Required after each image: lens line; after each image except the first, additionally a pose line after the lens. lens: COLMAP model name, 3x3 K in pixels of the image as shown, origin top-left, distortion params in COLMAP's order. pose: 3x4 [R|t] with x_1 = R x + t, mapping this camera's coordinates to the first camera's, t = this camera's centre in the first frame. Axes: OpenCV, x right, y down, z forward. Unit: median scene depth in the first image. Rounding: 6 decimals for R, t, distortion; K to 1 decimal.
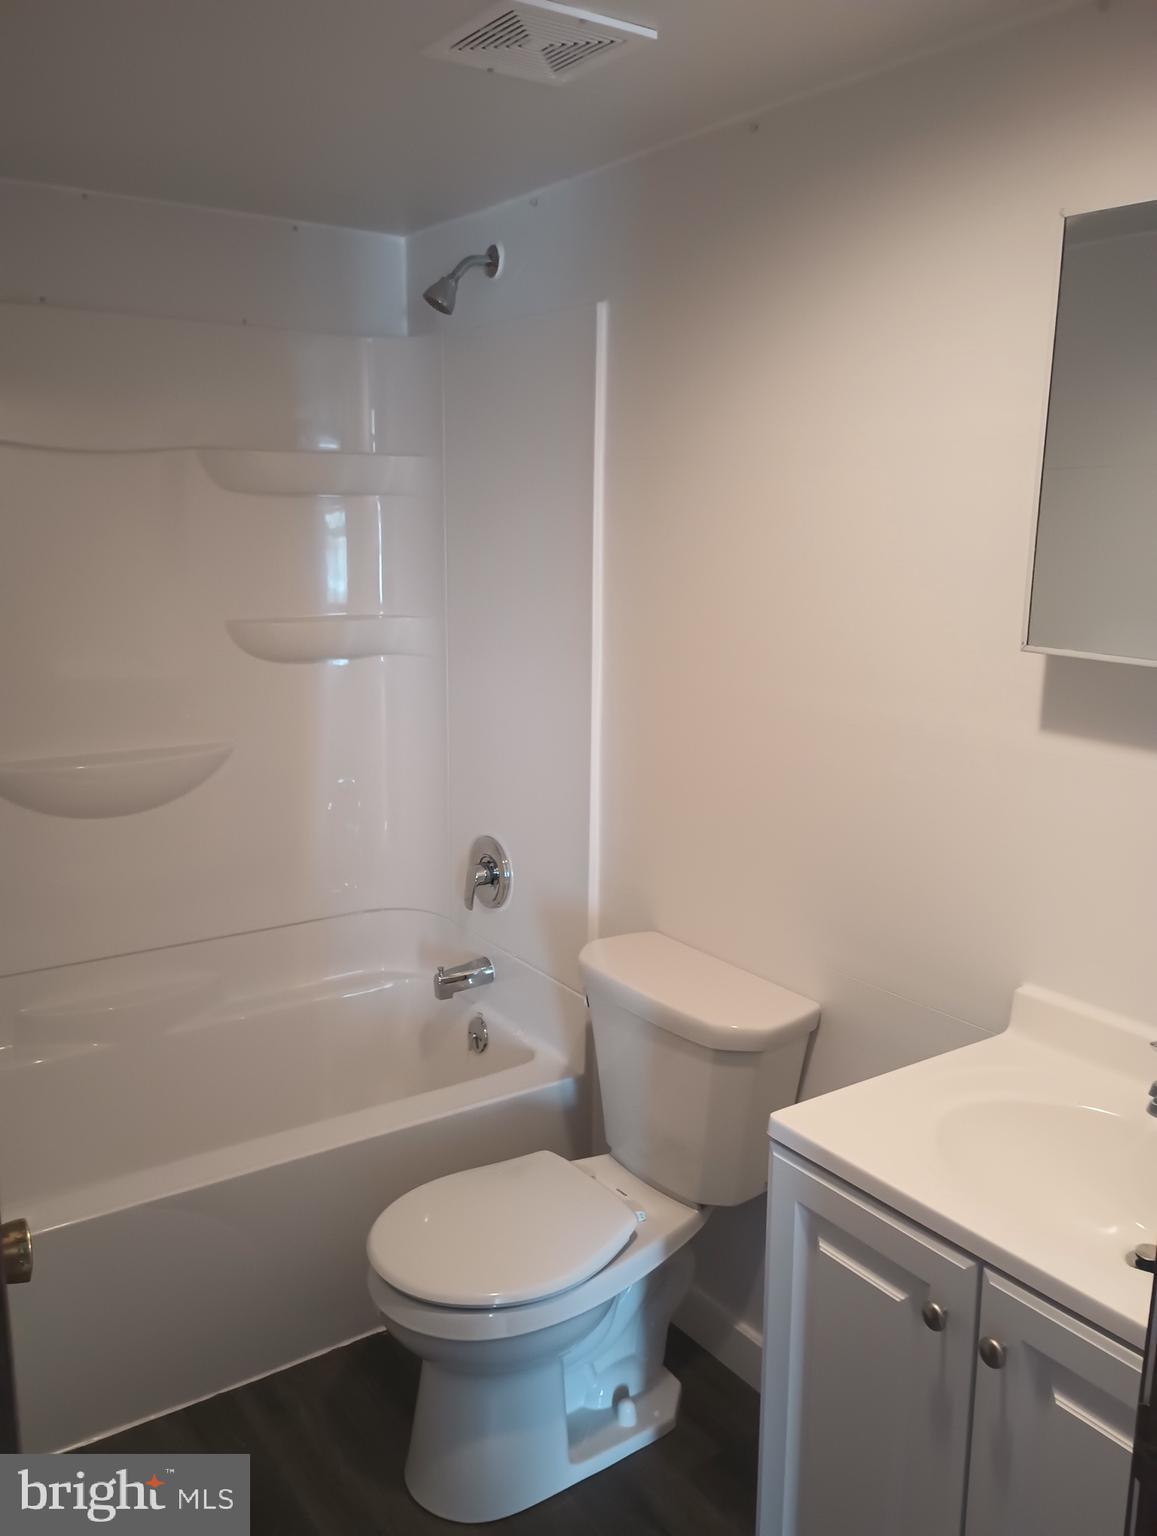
lens RADIAL K [[1255.4, 0, 581.7], [0, 1255.4, 762.6], [0, 0, 1]] dist [0.065278, -0.014638]
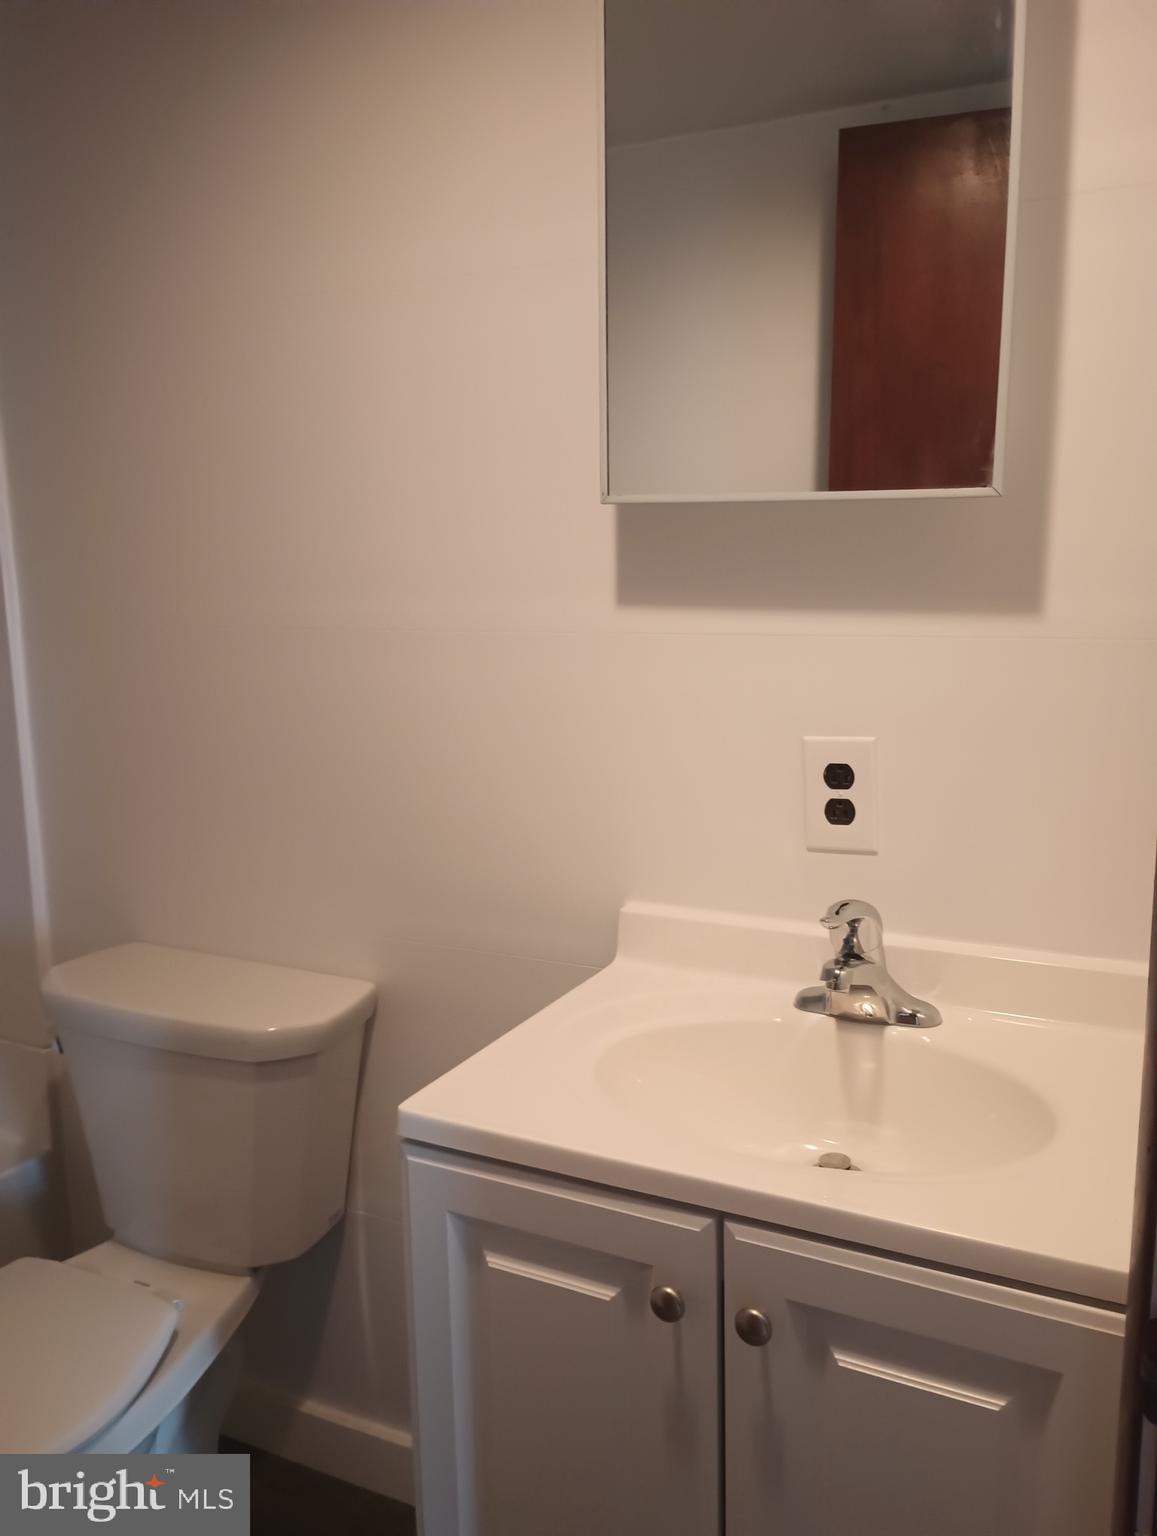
lens RADIAL K [[1255.4, 0, 581.1], [0, 1255.4, 780.8], [0, 0, 1]] dist [0.065278, -0.014638]
pose [[0.886756, -0.102082, 0.450824, -0.053934], [0.109190, 0.993968, 0.010295, 0.073281], [-0.449155, 0.040097, 0.892554, 0.223041]]
